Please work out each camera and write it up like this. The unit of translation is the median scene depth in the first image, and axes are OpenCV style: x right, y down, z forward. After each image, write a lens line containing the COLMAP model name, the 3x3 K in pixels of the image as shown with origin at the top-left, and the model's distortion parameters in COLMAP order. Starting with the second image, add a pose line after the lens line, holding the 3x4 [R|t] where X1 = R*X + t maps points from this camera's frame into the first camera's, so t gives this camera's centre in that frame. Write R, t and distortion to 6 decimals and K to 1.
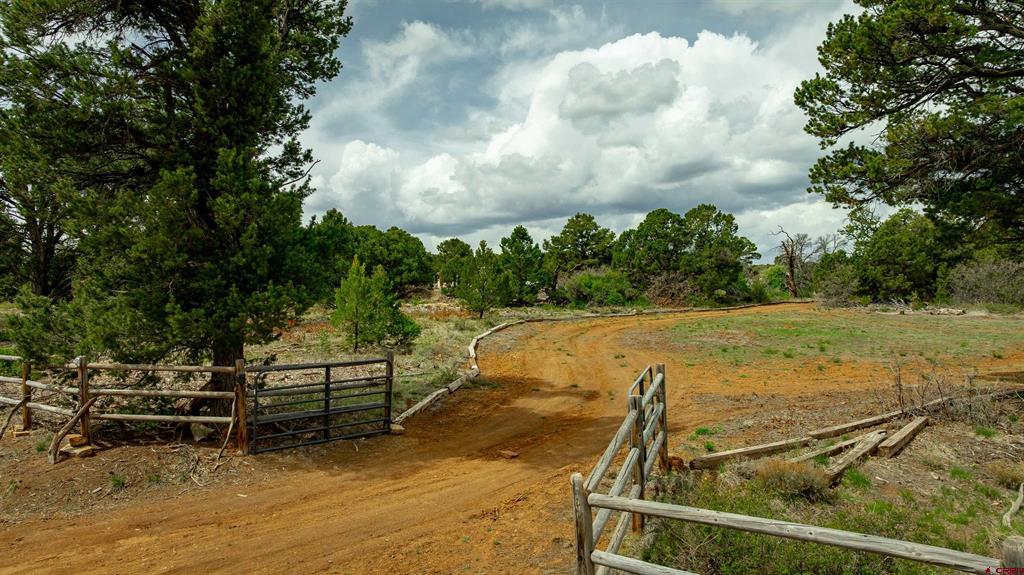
lens RADIAL K [[730.8, 0, 508.5], [0, 730.8, 287.9], [0, 0, 1]] dist [-0.033010, 0.037368]
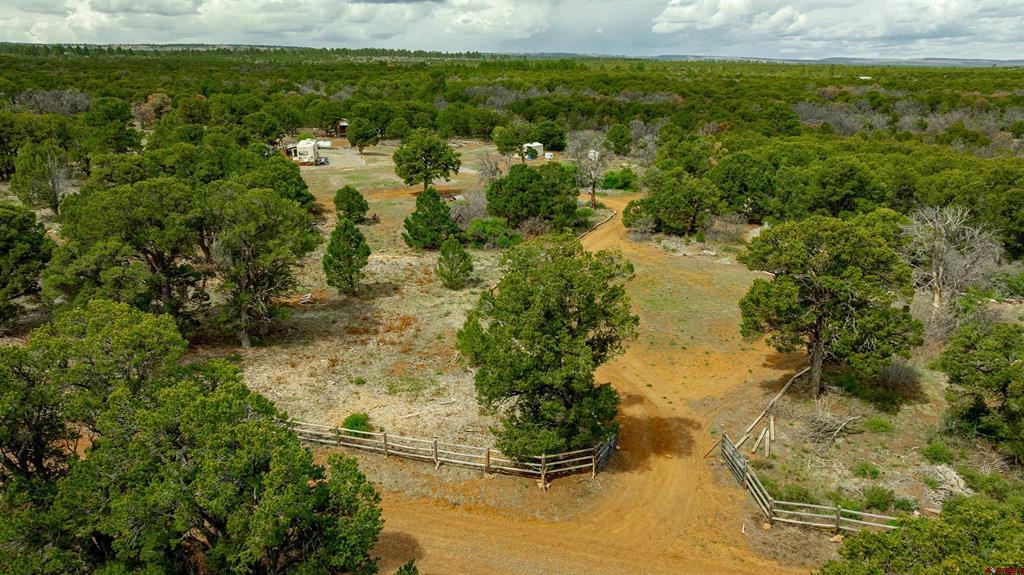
lens RADIAL K [[730.8, 0, 506.0], [0, 730.8, 289.7], [0, 0, 1]] dist [-0.033010, 0.037368]
pose [[0.927484, -0.096616, 0.361162, -0.369674], [-0.012874, 0.957205, 0.289126, -0.301863], [-0.373640, -0.272809, 0.886548, -0.297847]]
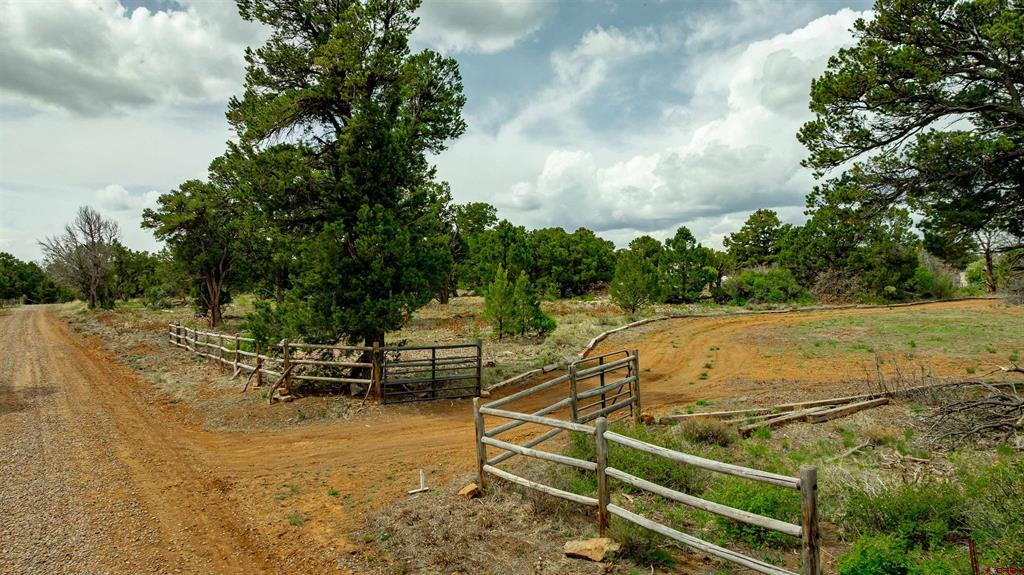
lens RADIAL K [[730.8, 0, 507.4], [0, 730.8, 288.0], [0, 0, 1]] dist [-0.033010, 0.037368]
pose [[0.957825, -0.006324, -0.287283, 0.076567], [0.008505, 0.999944, 0.006345, -0.005251], [0.287226, -0.008521, 0.957825, -0.088241]]
